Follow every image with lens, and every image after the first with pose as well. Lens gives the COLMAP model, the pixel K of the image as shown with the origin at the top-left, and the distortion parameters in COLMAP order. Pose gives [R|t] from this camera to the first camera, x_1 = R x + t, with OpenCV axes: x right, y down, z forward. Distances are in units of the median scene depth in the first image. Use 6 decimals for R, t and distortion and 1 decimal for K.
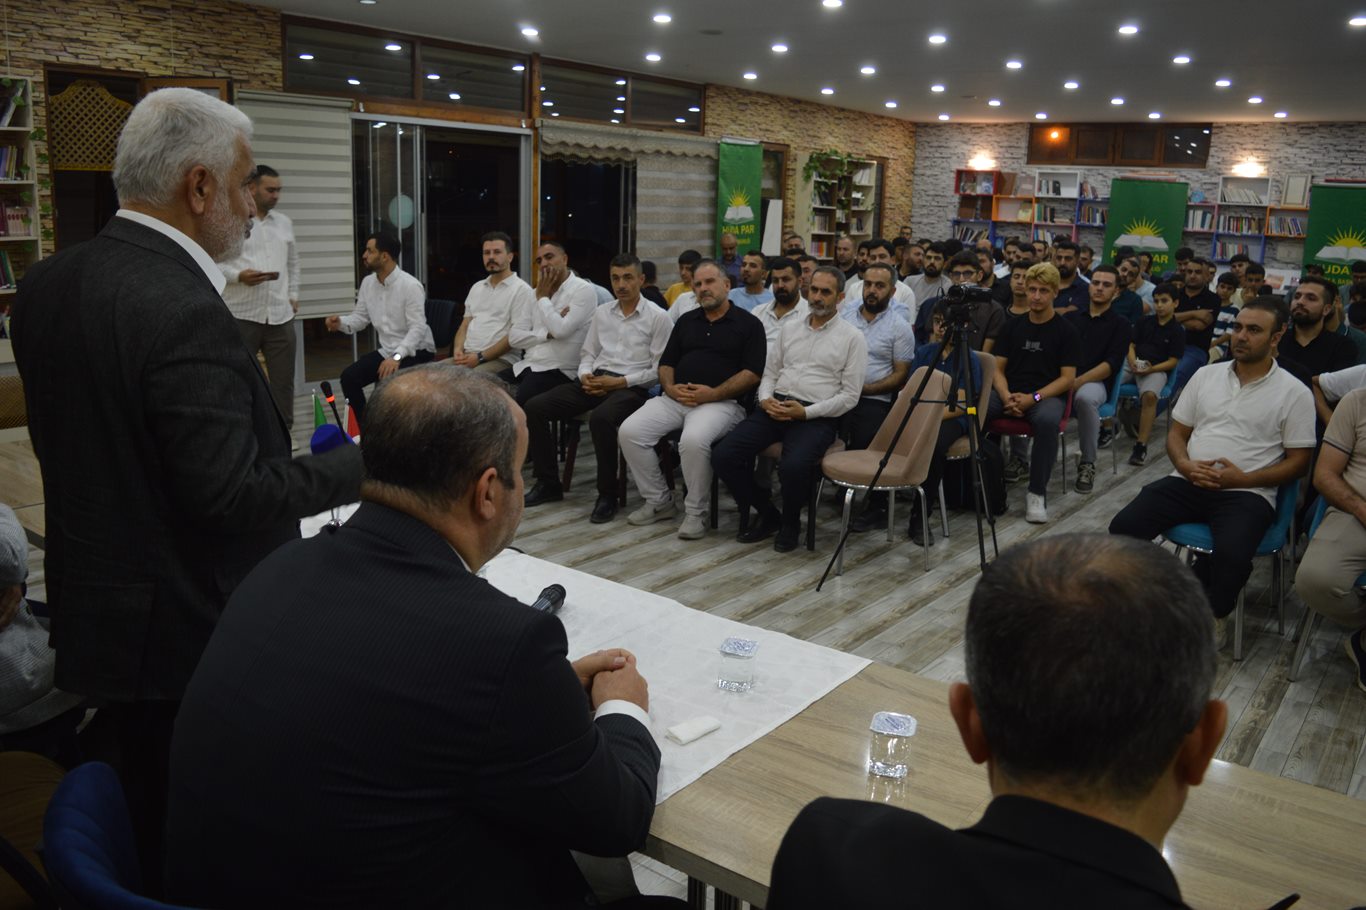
lens RADIAL K [[1094.8, 0, 711.0], [0, 1094.8, 454.0], [0, 0, 1]] dist [-0.090691, 0.015022]
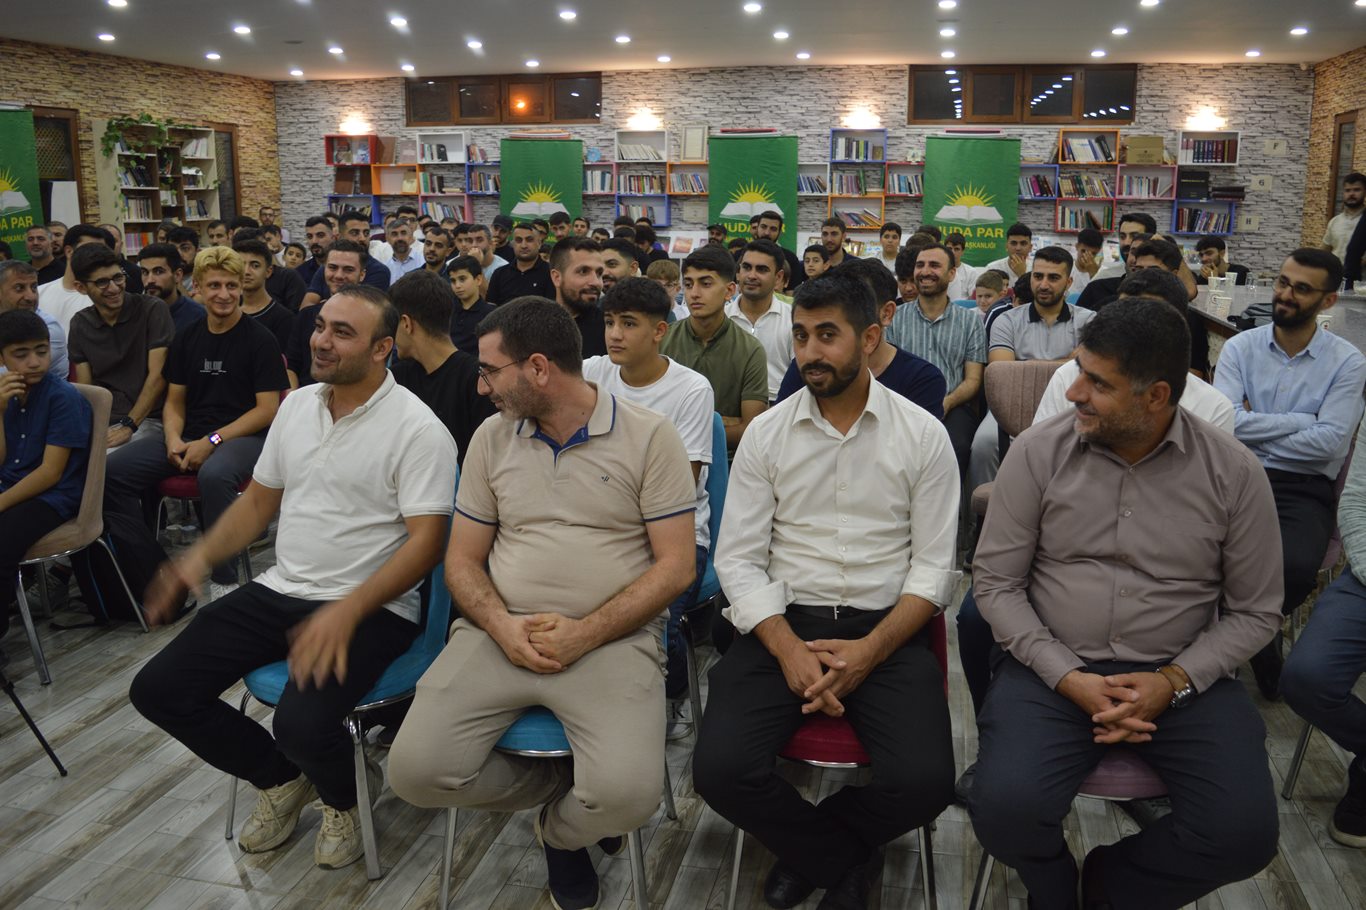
lens RADIAL K [[1150.5, 0, 713.1], [0, 1150.5, 455.7], [0, 0, 1]] dist [-0.087109, 0.018154]
pose [[0.904089, -0.123458, 0.409122, 0.124708], [0.120192, 0.992175, 0.033799, -0.012414], [-0.410094, 0.018615, 0.911853, 0.096169]]
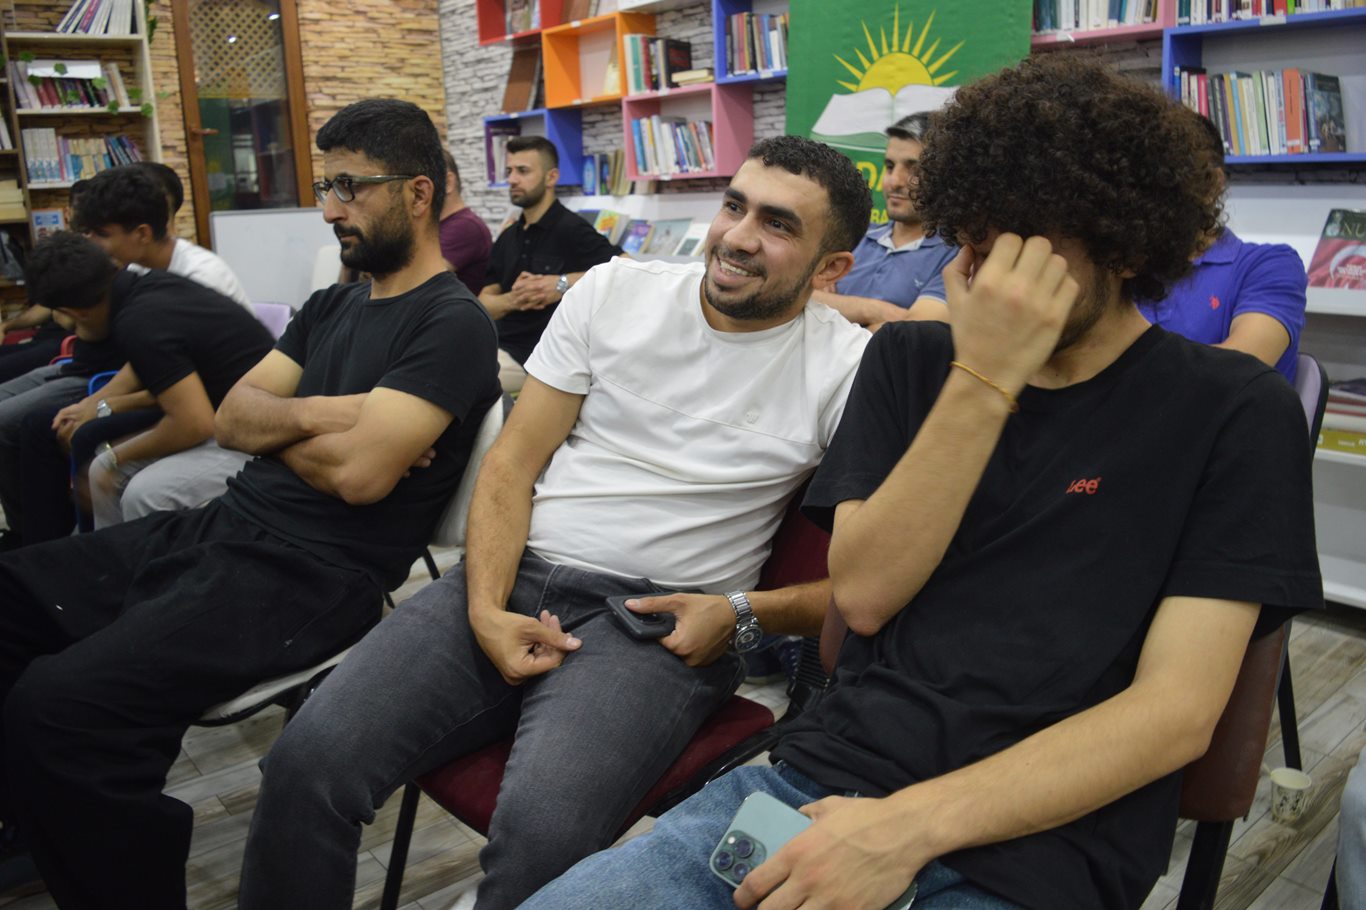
lens RADIAL K [[1094.8, 0, 711.0], [0, 1094.8, 454.0], [0, 0, 1]] dist [-0.090691, 0.015022]
pose [[0.973519, -0.011565, -0.228314, 0.429278], [0.015602, 0.999752, 0.015886, -0.128910], [0.228074, -0.019027, 0.973458, 0.774933]]
